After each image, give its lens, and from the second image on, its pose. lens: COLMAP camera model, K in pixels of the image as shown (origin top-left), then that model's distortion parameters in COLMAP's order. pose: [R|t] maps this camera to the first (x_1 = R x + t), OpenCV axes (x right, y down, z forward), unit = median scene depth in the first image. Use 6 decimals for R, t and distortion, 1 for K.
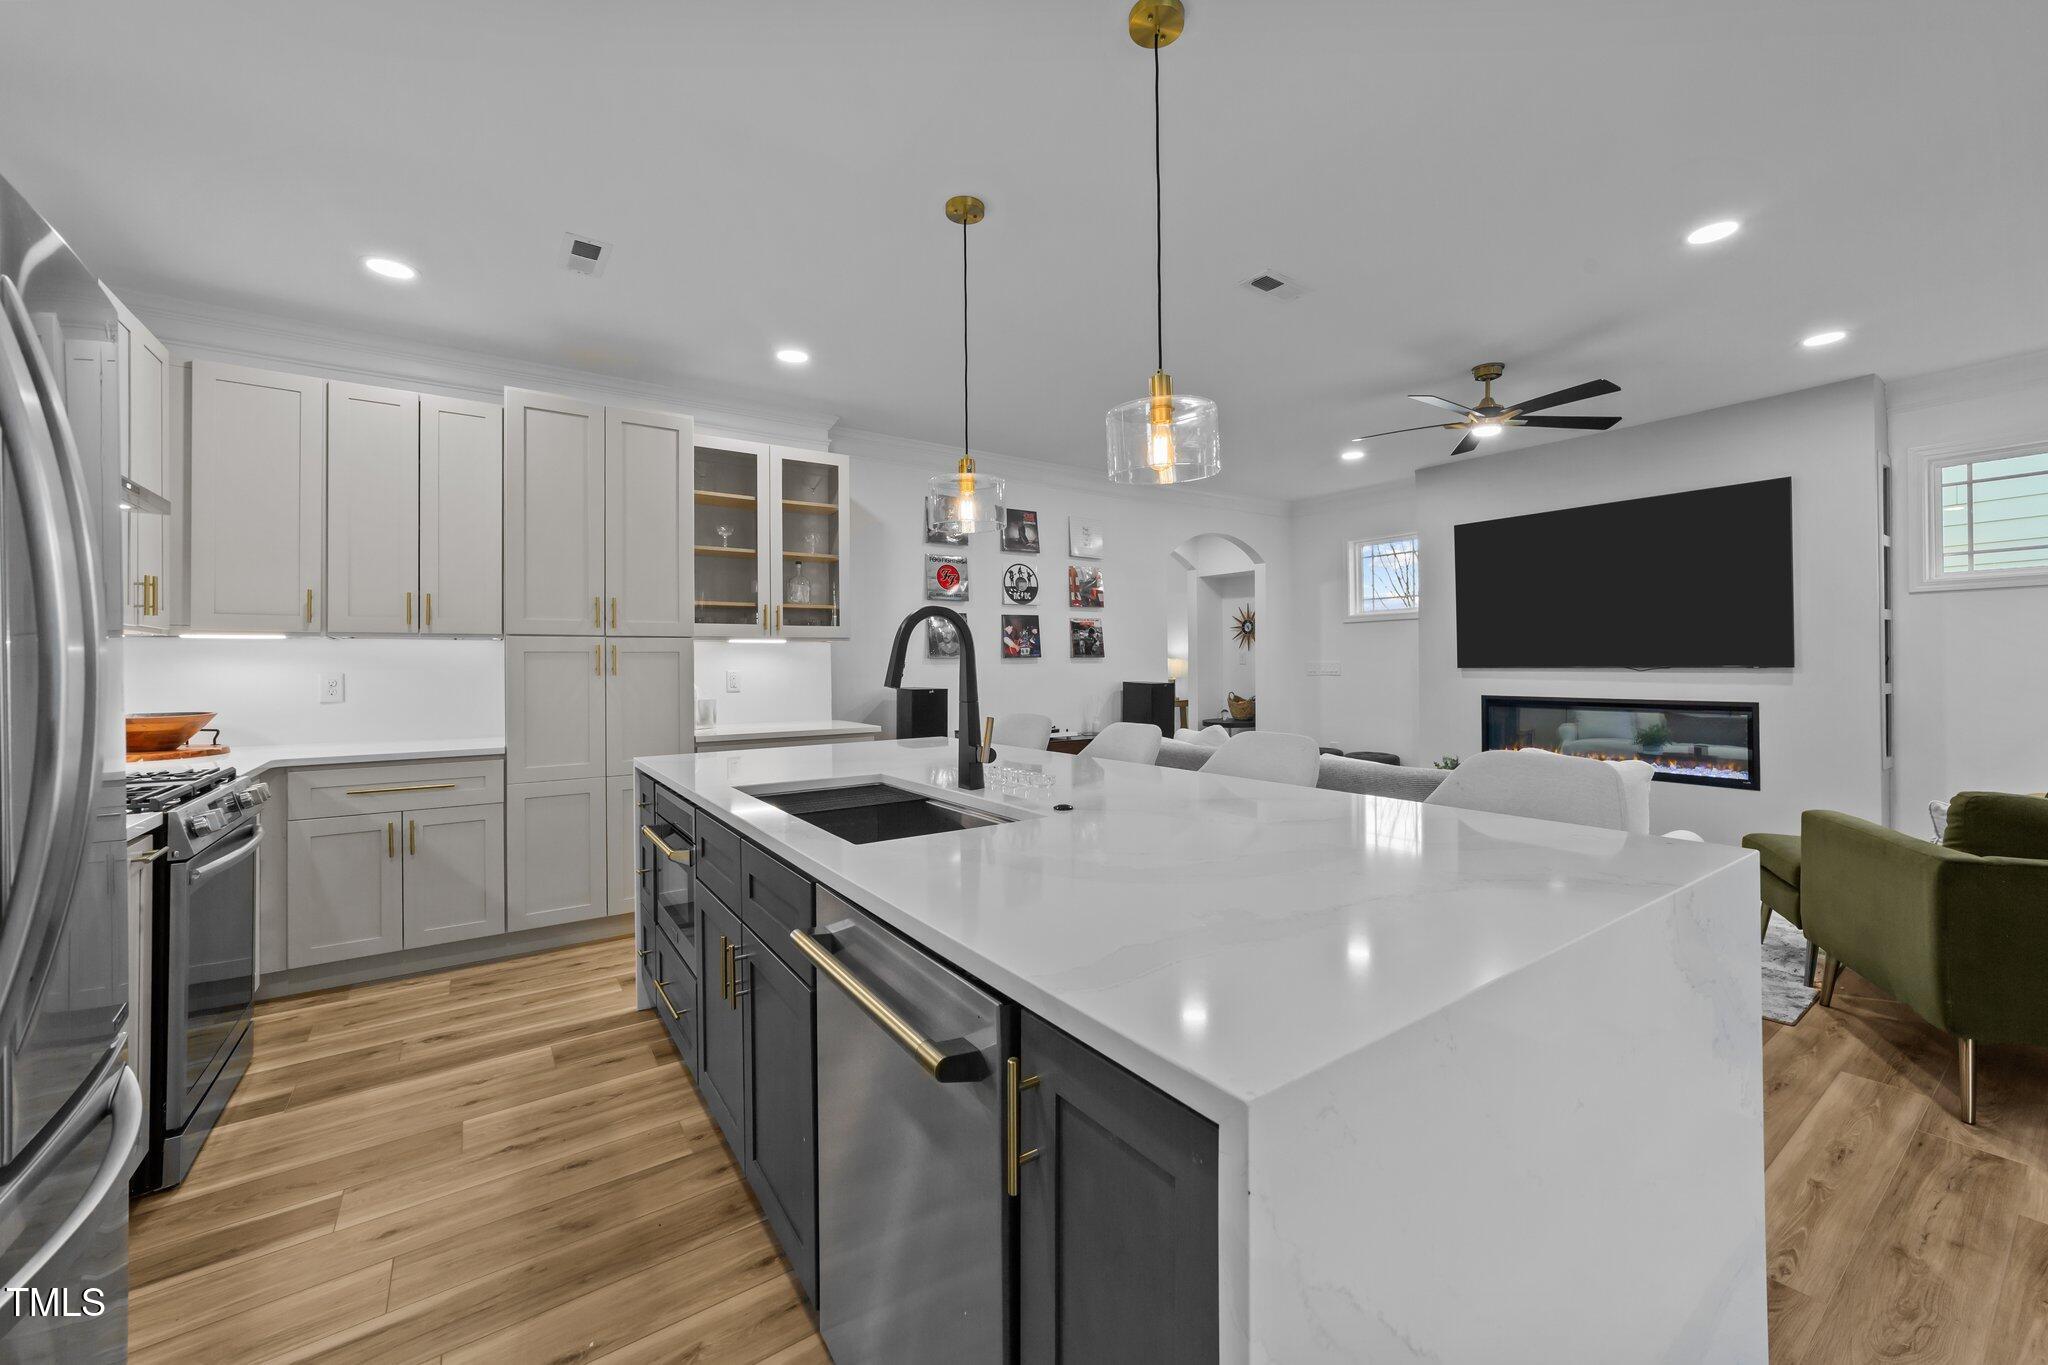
lens RADIAL K [[795.4, 0, 1039.8], [0, 795.4, 661.5], [0, 0, 1]] dist [-0.006034, 0.004393]
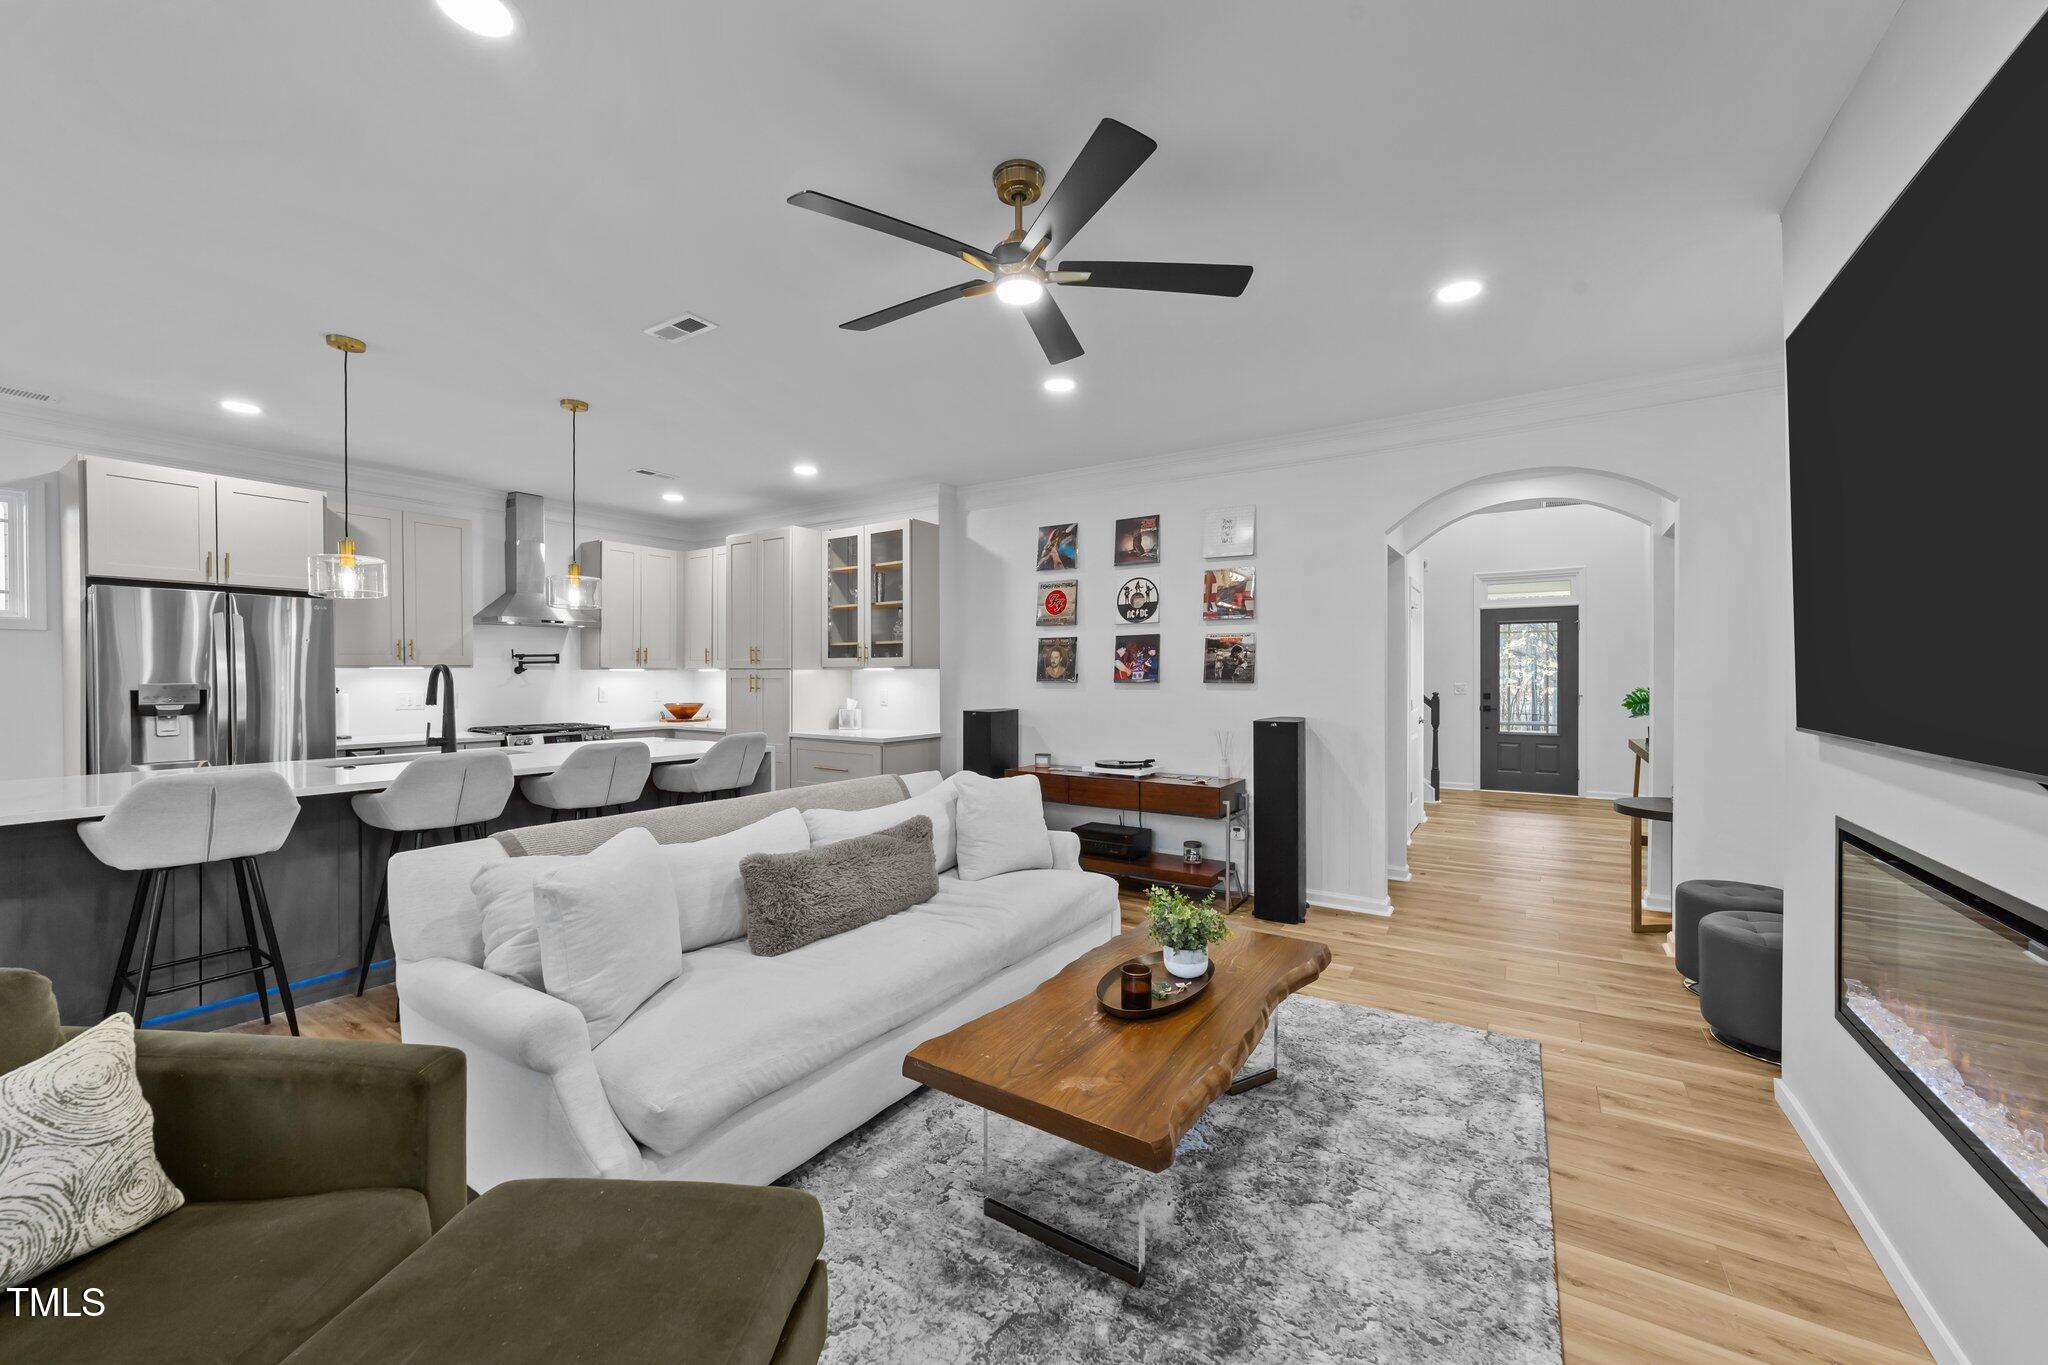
lens RADIAL K [[795.4, 0, 1035.6], [0, 795.4, 681.0], [0, 0, 1]] dist [-0.006034, 0.004393]
pose [[0.363523, 0.015048, -0.931464, 0.773336], [-0.001724, 0.999879, 0.015481, -0.020686], [0.931583, -0.004022, 0.363505, 0.575016]]
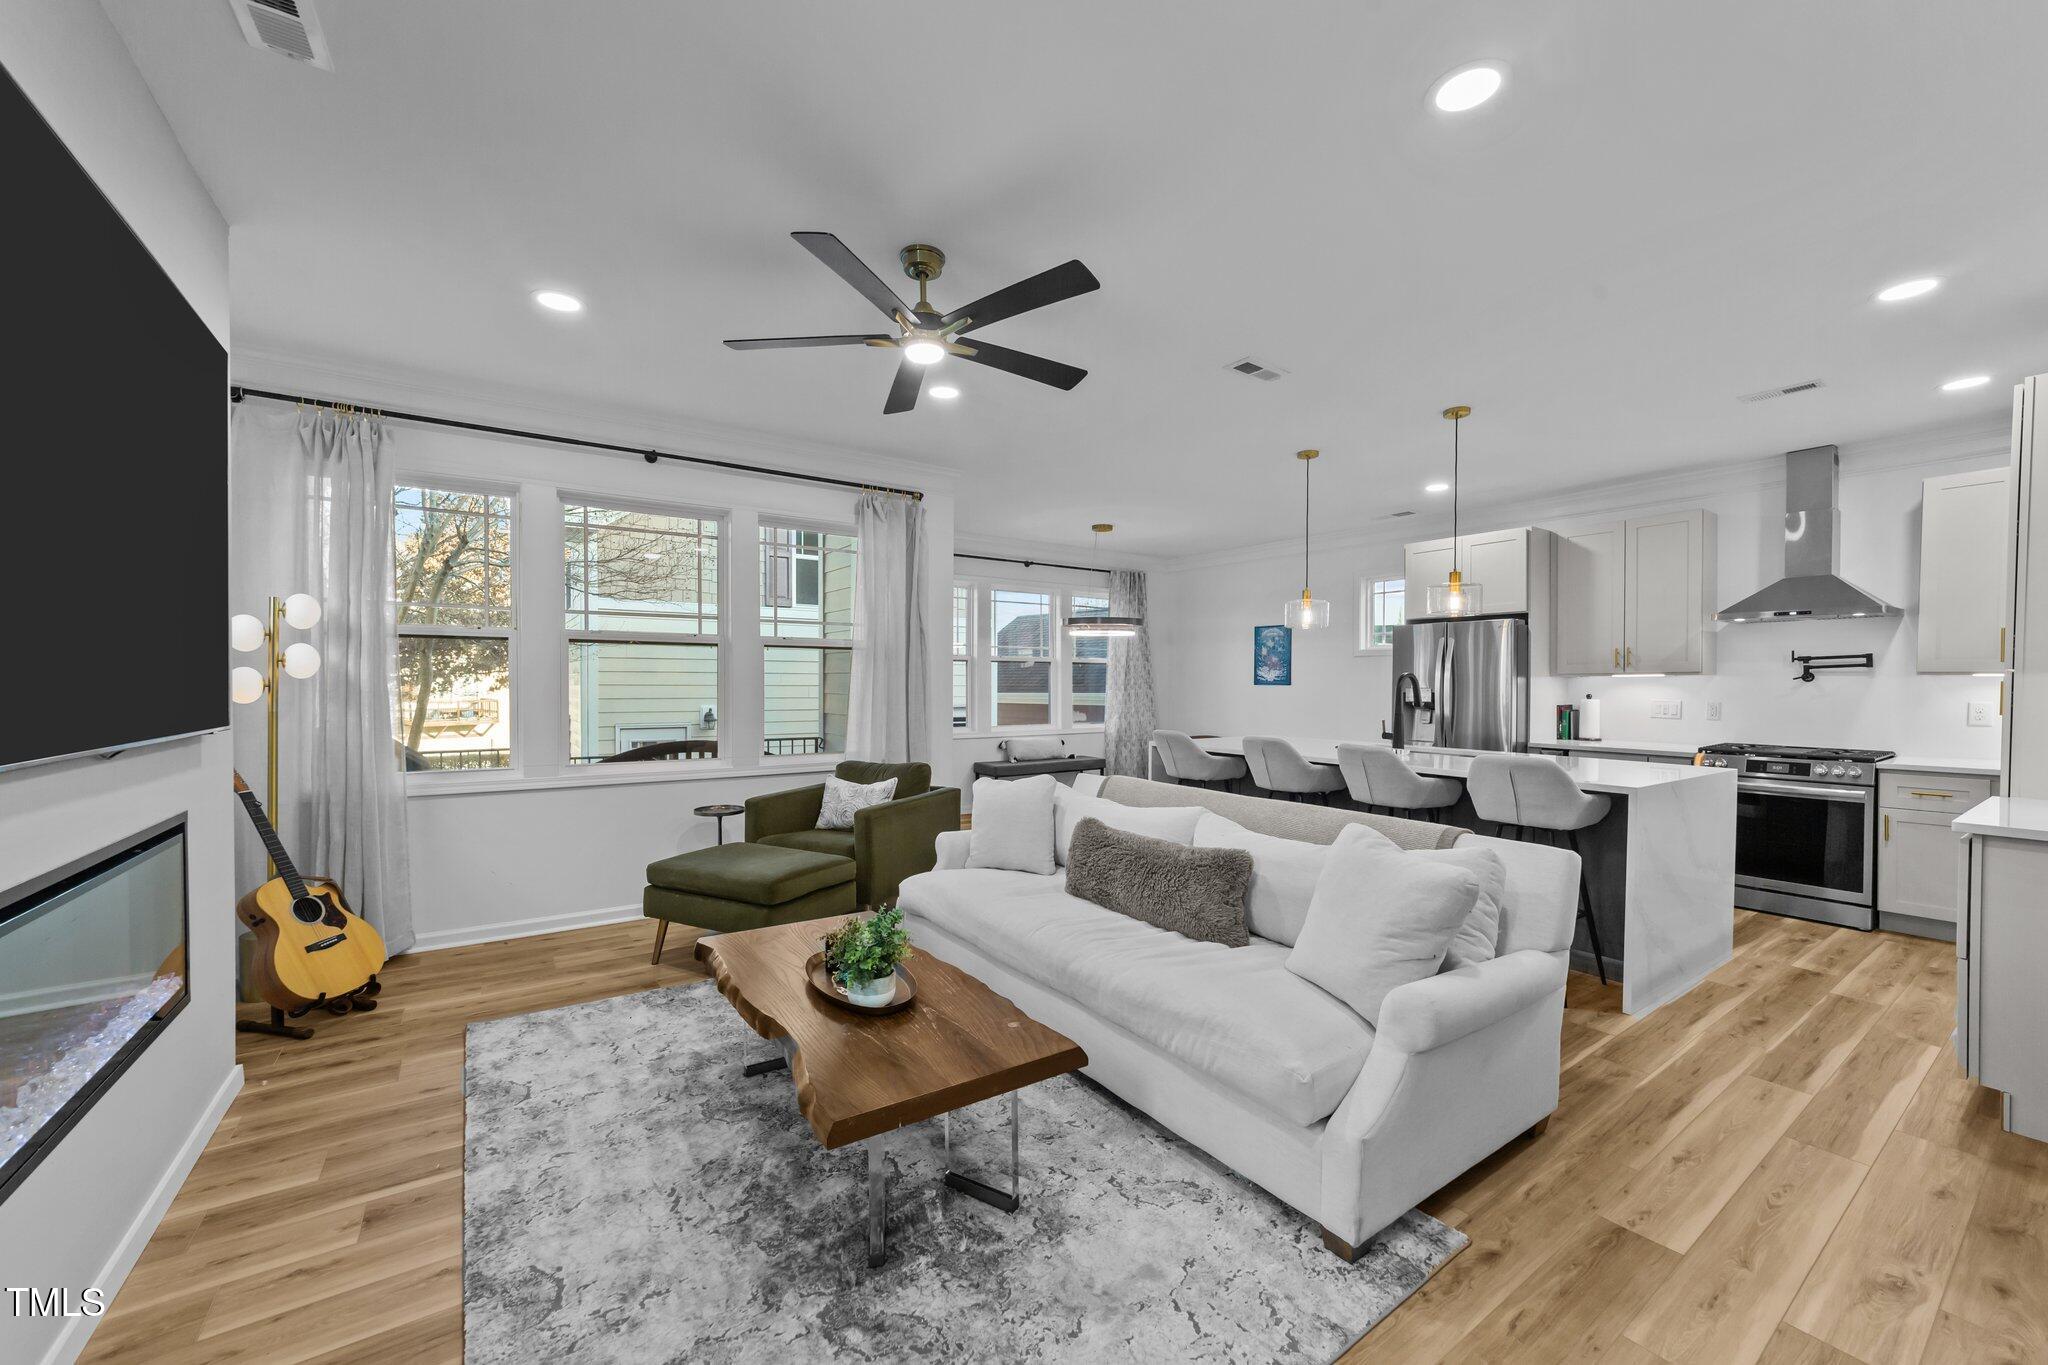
lens RADIAL K [[795.4, 0, 1026.5], [0, 795.4, 701.1], [0, 0, 1]] dist [-0.006034, 0.004393]
pose [[-0.999956, 0.005763, 0.007358, 0.342832], [0.005930, 0.999719, 0.022944, -0.016206], [-0.007224, 0.022986, -0.999710, 1.172854]]
